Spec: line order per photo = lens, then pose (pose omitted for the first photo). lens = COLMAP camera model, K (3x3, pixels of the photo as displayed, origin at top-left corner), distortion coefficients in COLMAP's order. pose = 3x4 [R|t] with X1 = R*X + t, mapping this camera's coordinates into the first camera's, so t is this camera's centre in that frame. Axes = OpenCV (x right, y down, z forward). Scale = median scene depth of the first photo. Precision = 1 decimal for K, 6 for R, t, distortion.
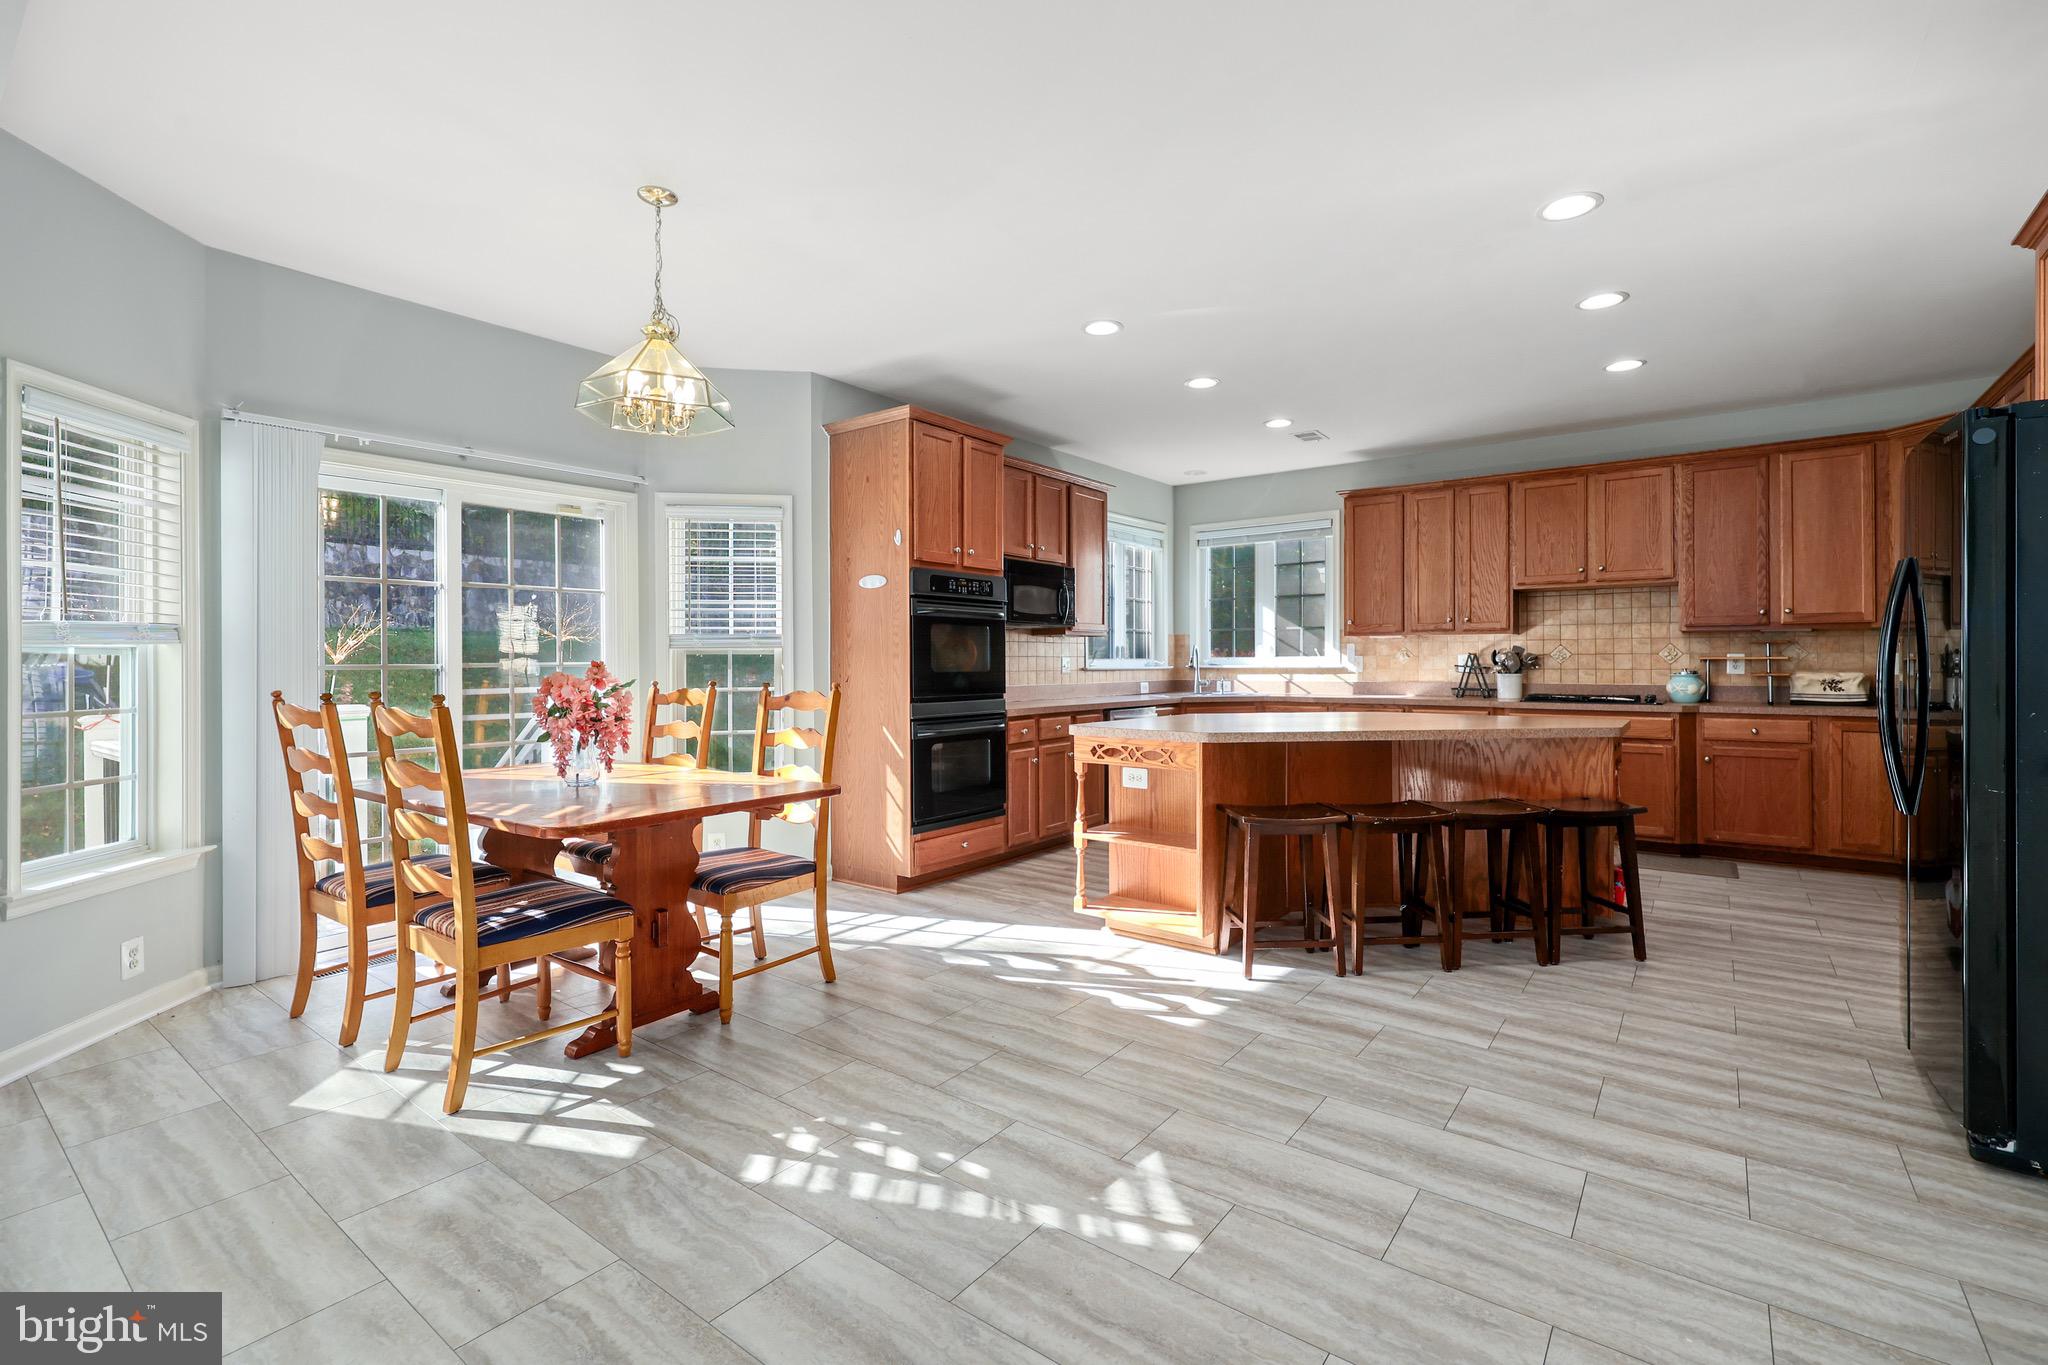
lens RADIAL K [[905.2, 0, 1018.6], [0, 905.2, 651.9], [0, 0, 1]] dist [0.001068, 0.000459]
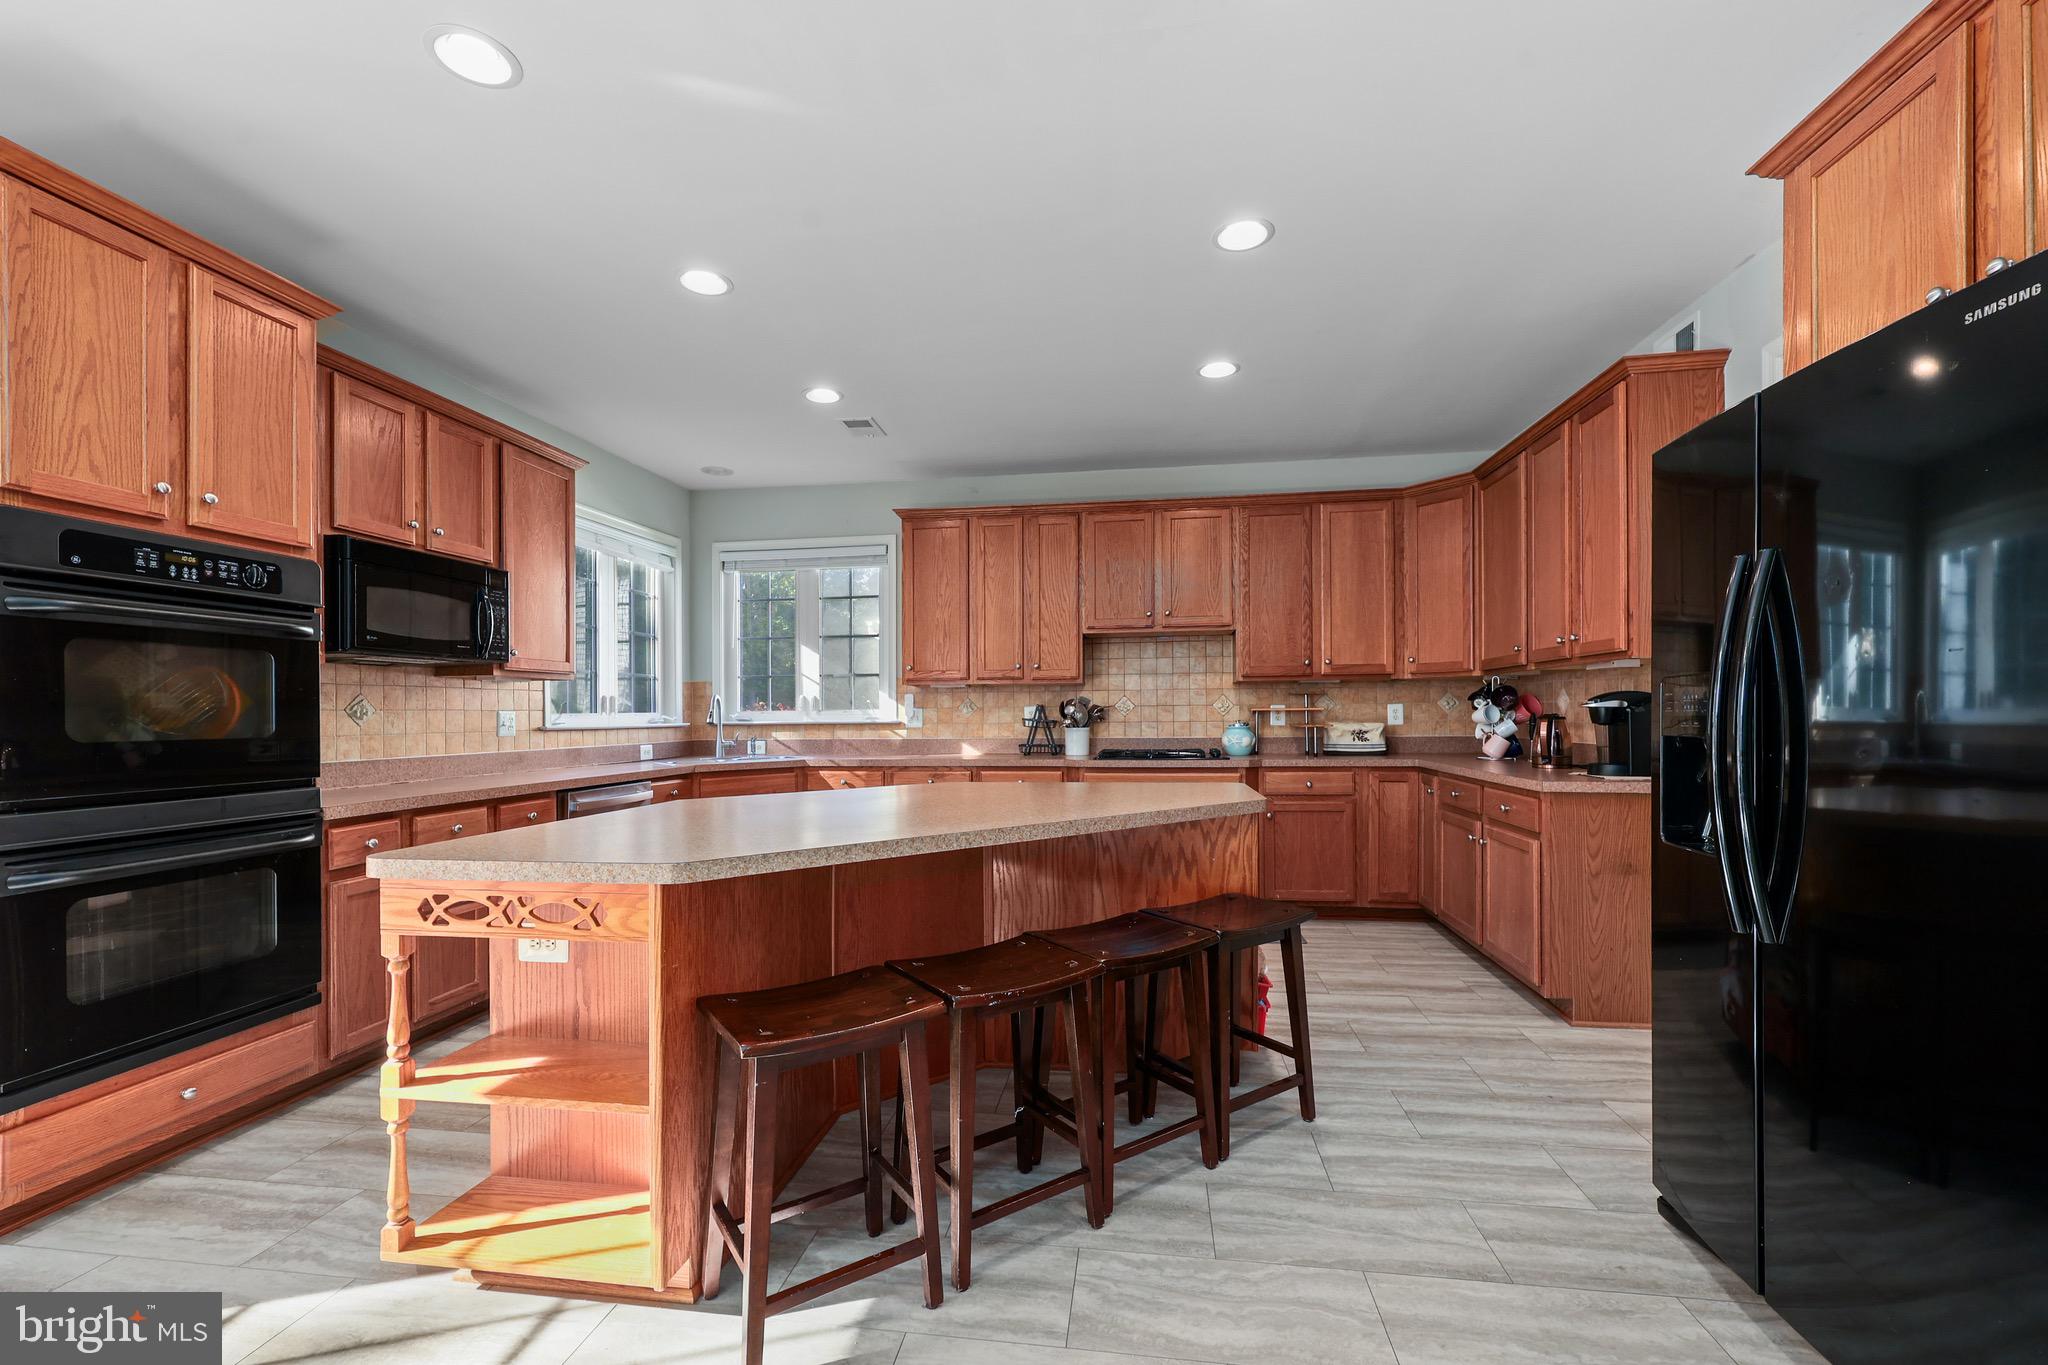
lens RADIAL K [[844.1, 0, 1026.2], [0, 844.1, 714.8], [0, 0, 1]] dist [0.000957, 0.000084]
pose [[0.872522, -0.005199, 0.488547, 0.099073], [0.001079, 0.999961, 0.008716, 0.004415], [-0.488573, -0.007078, 0.872494, 0.331064]]
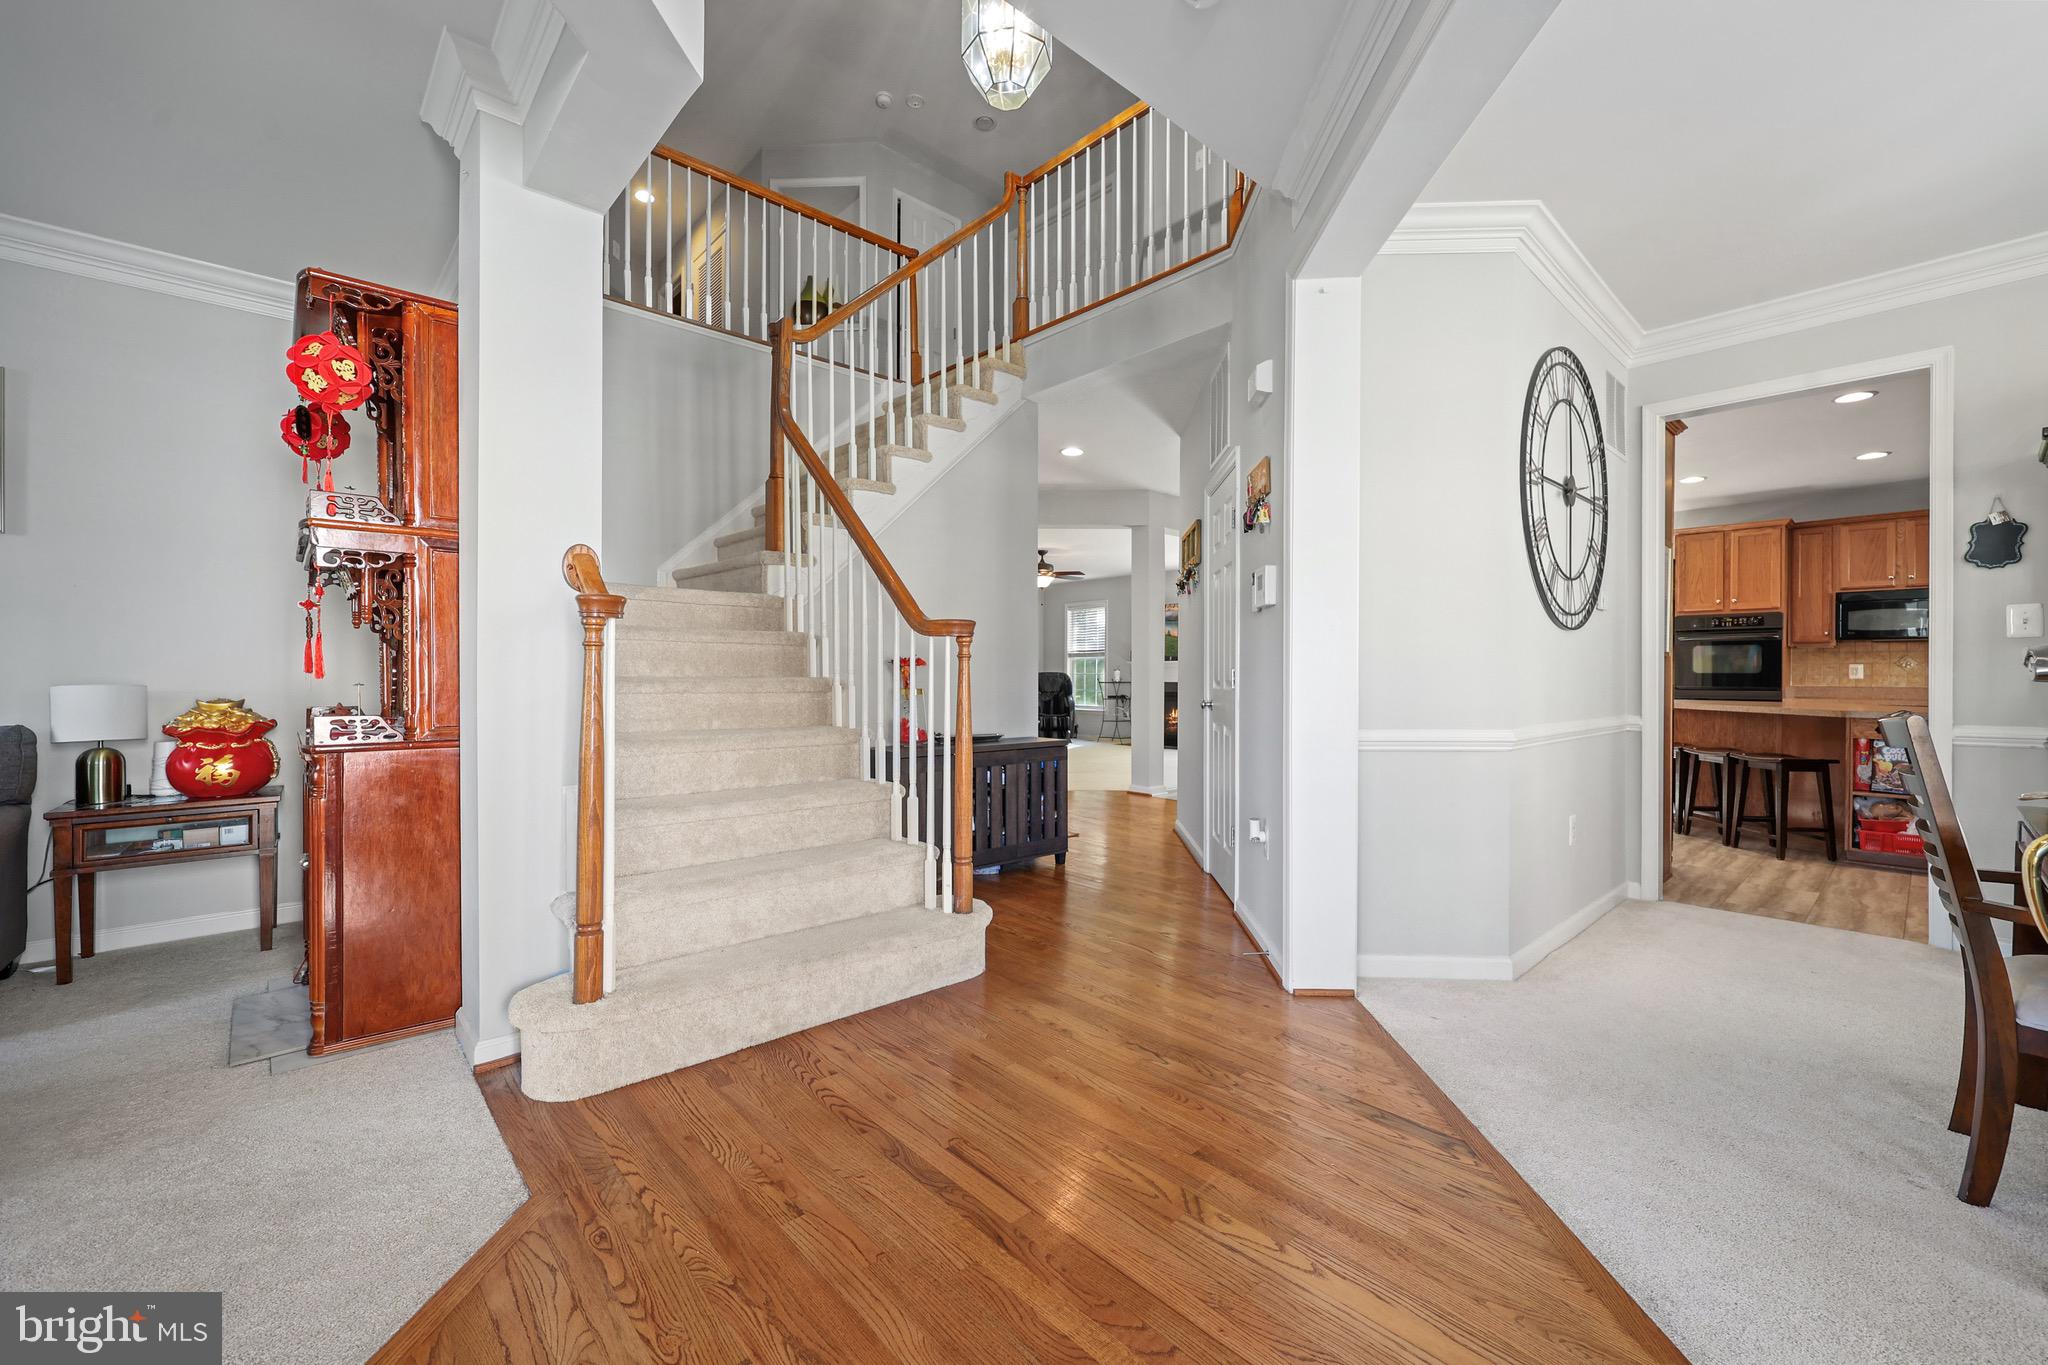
lens RADIAL K [[814.5, 0, 1020.8], [0, 814.5, 674.0], [0, 0, 1]] dist [-0.000829, -0.000275]
pose [[-0.185577, 0.002216, -0.982627, 1.456440], [0.007455, 0.999972, 0.000847, 0.011197], [0.982602, -0.007168, -0.185588, -0.000145]]
